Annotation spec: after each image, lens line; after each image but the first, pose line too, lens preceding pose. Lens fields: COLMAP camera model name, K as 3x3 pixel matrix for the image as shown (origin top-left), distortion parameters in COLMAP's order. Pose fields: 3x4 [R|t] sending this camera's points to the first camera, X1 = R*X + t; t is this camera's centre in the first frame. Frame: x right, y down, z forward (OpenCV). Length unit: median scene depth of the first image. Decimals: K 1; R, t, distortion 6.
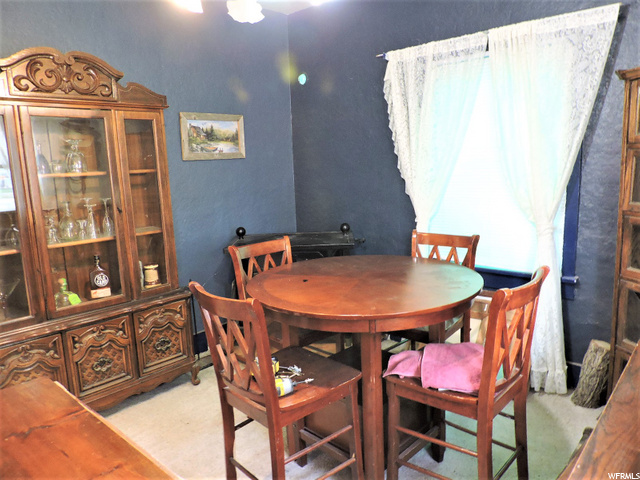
lens RADIAL K [[457.6, 0, 317.2], [0, 457.6, 237.4], [0, 0, 1]] dist [-0.014411, -0.008679]
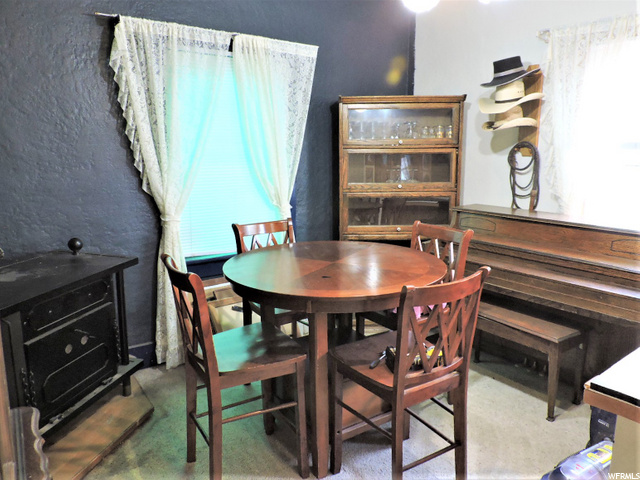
lens RADIAL K [[480.5, 0, 319.4], [0, 480.5, 239.7], [0, 0, 1]] dist [0.002225, 0.000577]
pose [[0.197881, -0.148029, 0.968984, -0.774239], [0.146529, 0.981891, 0.120077, -0.082429], [-0.969212, 0.118223, 0.215988, 0.627472]]
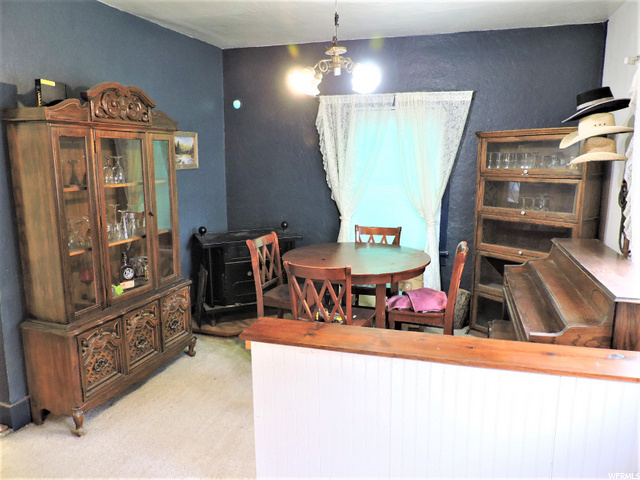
lens RADIAL K [[457.6, 0, 319.8], [0, 457.6, 238.5], [0, 0, 1]] dist [-0.014411, -0.008679]
pose [[0.905791, -0.037211, 0.422087, -0.530045], [0.033115, 0.999306, 0.017034, -0.001857], [-0.422428, -0.001452, 0.906395, -0.290750]]
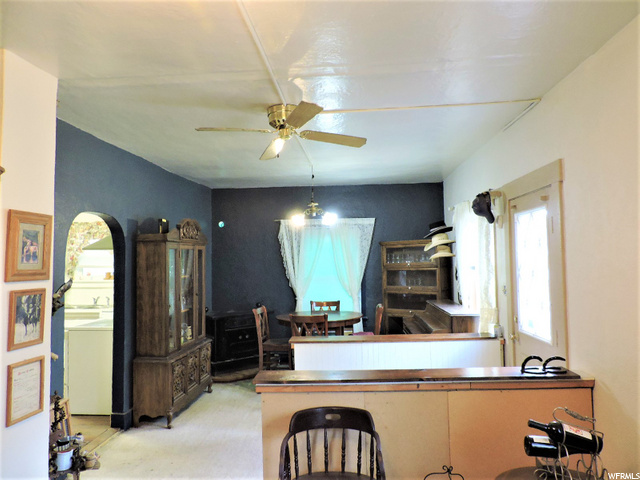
lens RADIAL K [[457.6, 0, 317.1], [0, 457.6, 239.6], [0, 0, 1]] dist [-0.014411, -0.008679]
pose [[0.790615, 0.048608, 0.610381, -1.218832], [0.086104, 0.978113, -0.189421, 0.125164], [-0.606230, 0.202315, 0.769126, -0.875936]]
